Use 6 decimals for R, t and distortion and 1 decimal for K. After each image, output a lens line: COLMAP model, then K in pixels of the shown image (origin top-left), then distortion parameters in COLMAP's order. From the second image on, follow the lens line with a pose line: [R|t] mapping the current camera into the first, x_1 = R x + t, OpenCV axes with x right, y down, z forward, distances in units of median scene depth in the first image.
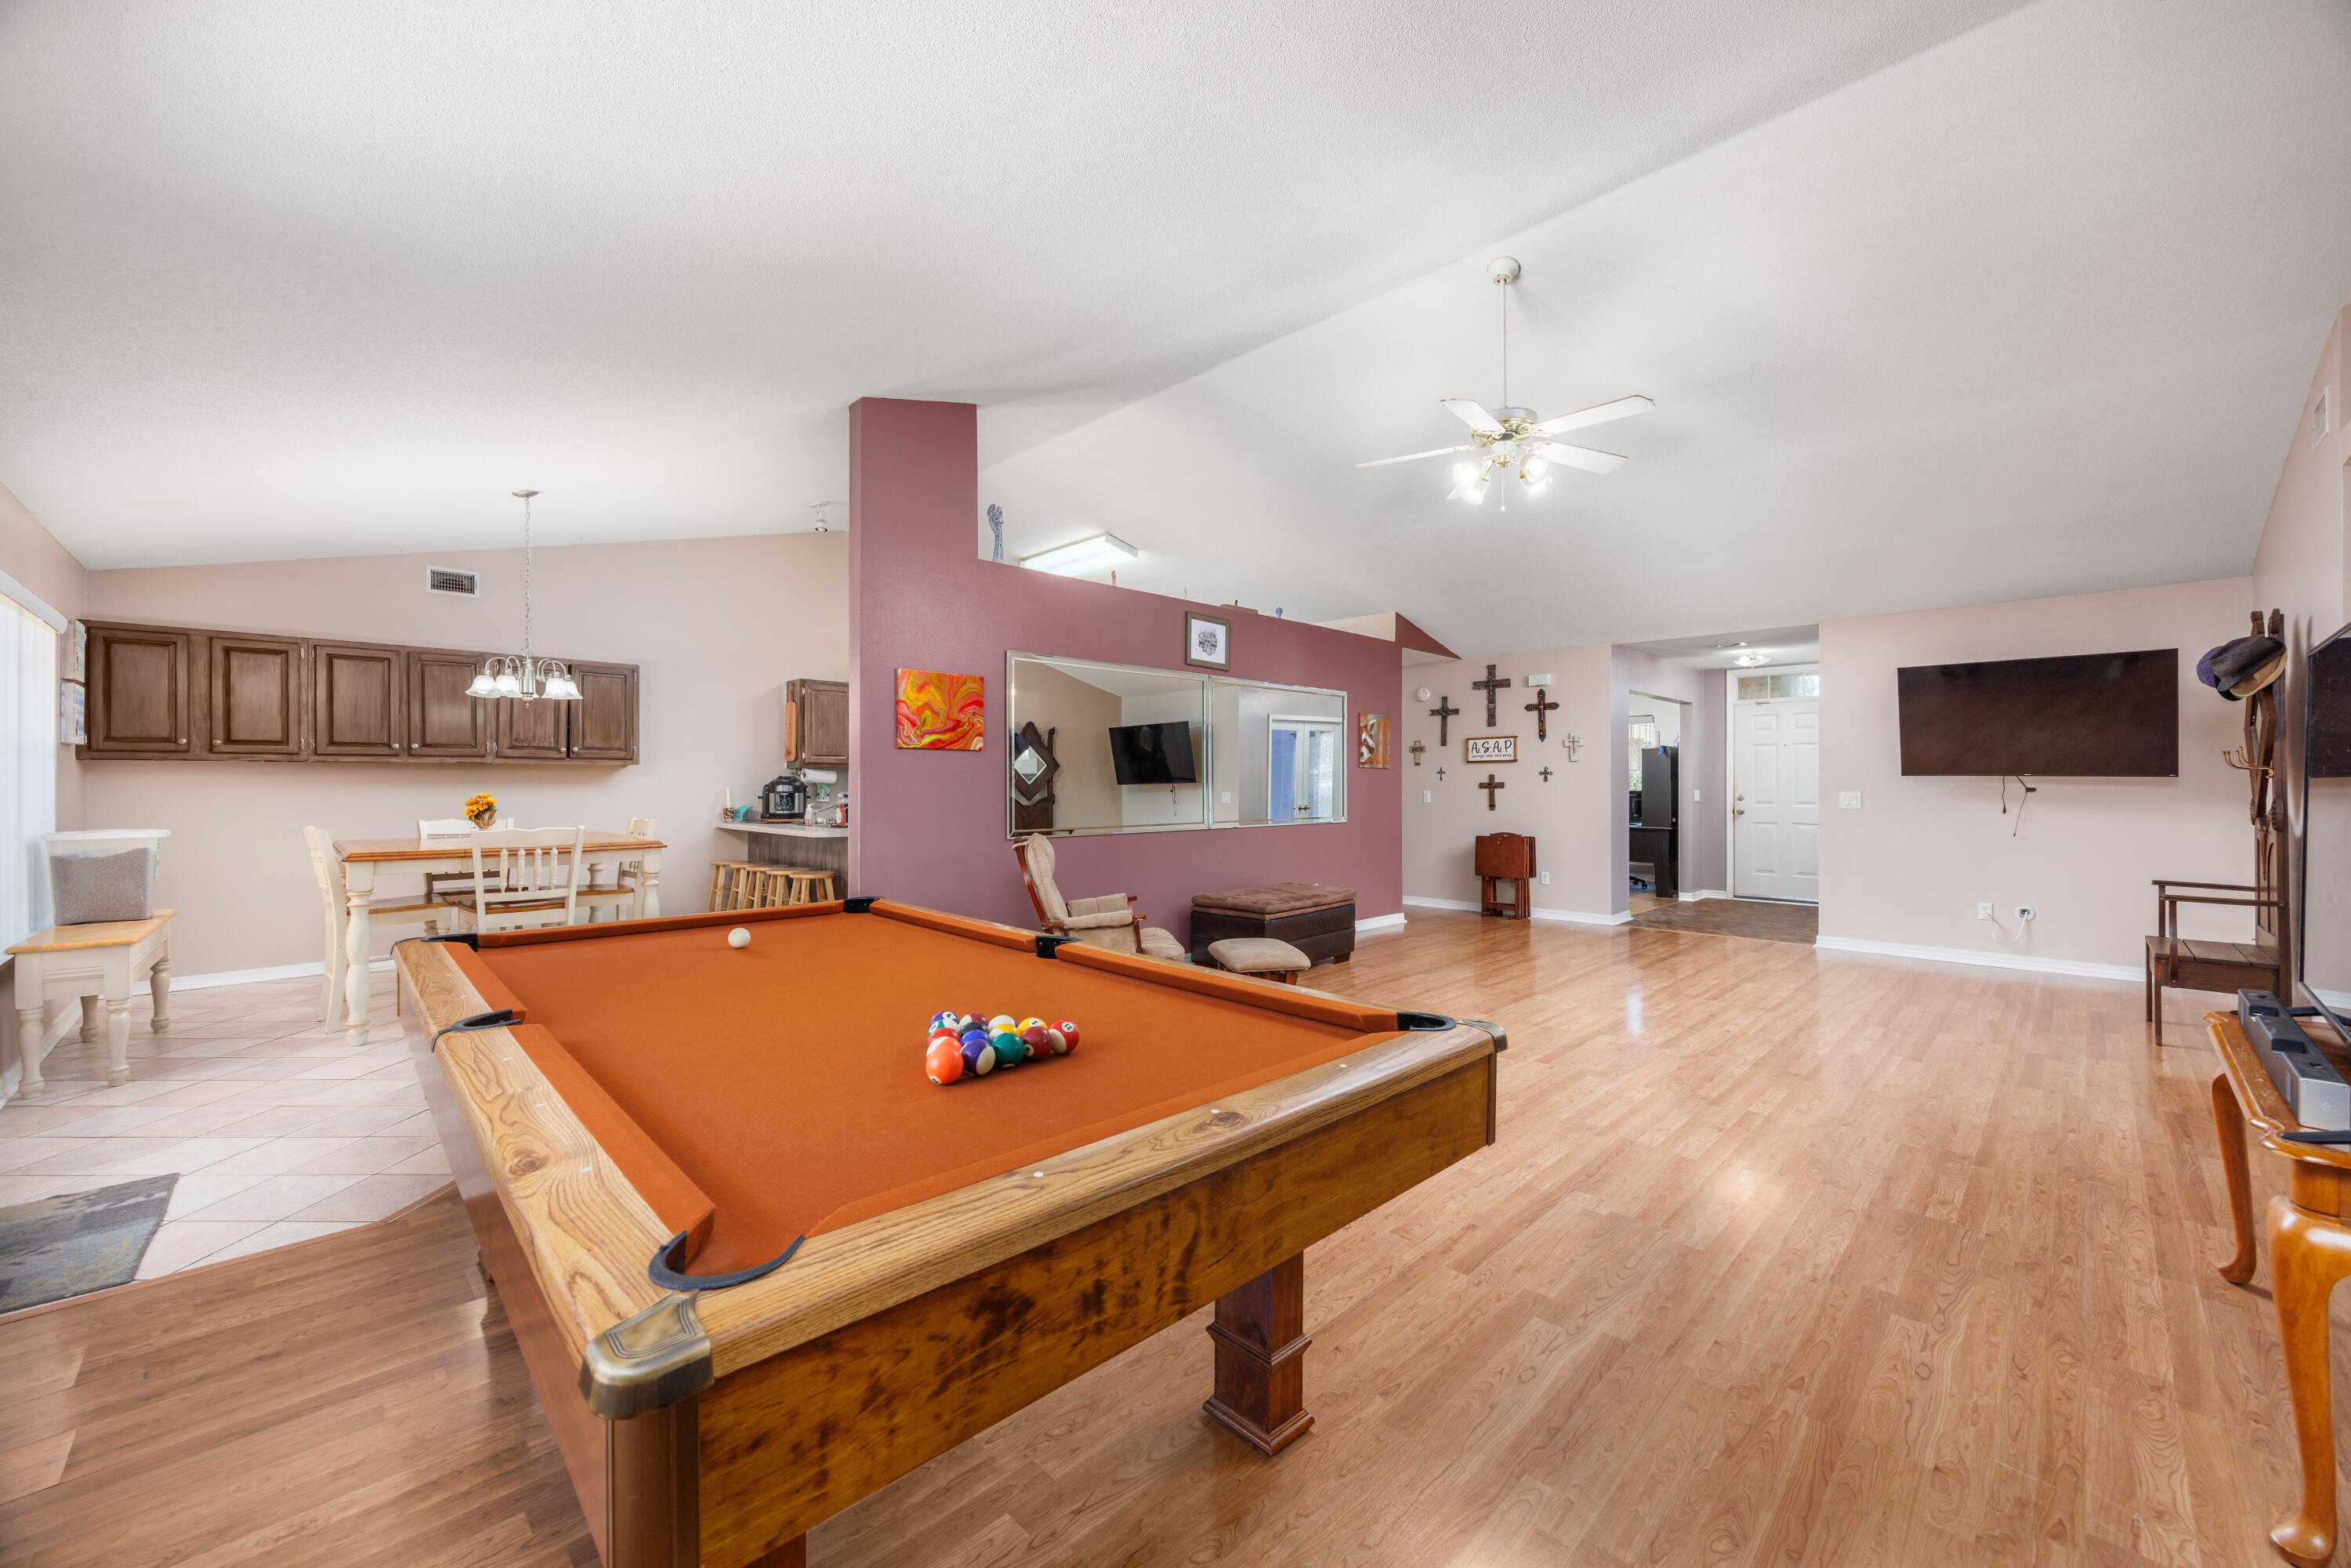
lens RADIAL K [[910.2, 0, 1179.0], [0, 910.2, 787.4], [0, 0, 1]] dist [-0.000356, 0.000582]
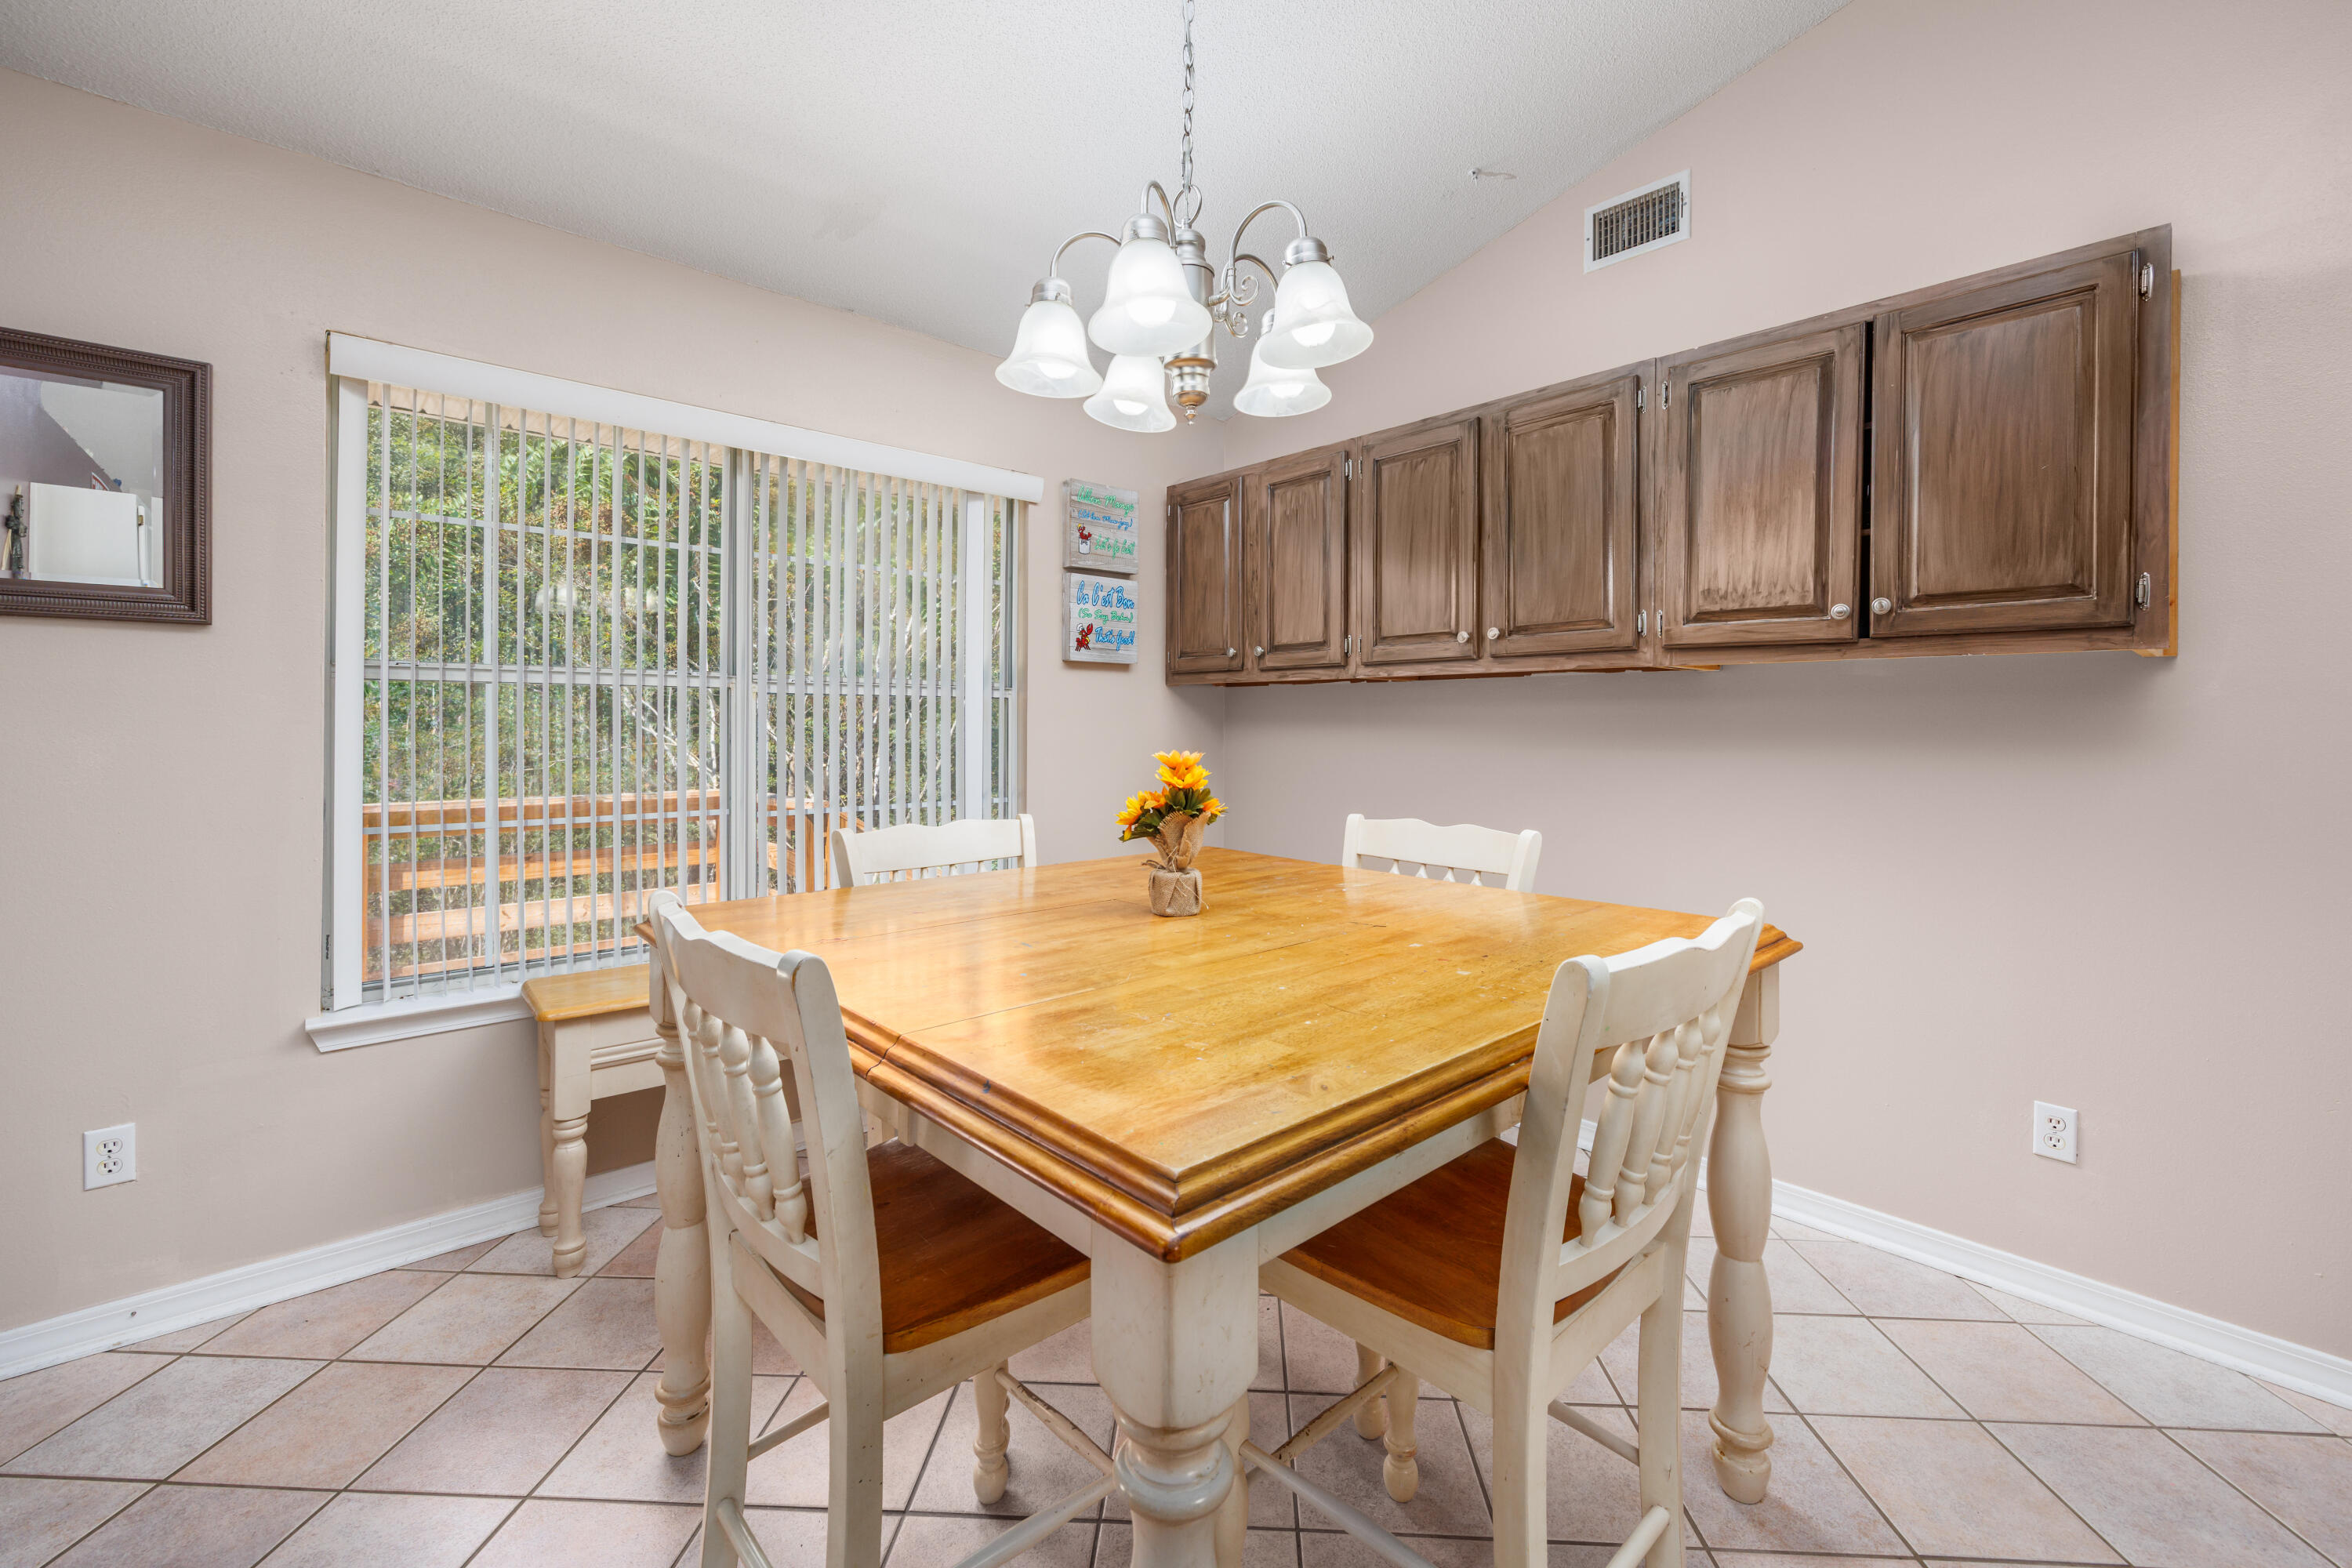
lens RADIAL K [[1000.2, 0, 1162.8], [0, 1000.2, 725.4], [0, 0, 1]] dist [-0.000410, -0.000032]
pose [[-0.041830, 0.006706, -0.999102, -0.306661], [-0.002385, 0.999974, 0.006812, -0.005468], [0.999122, 0.002668, -0.041813, 0.712124]]
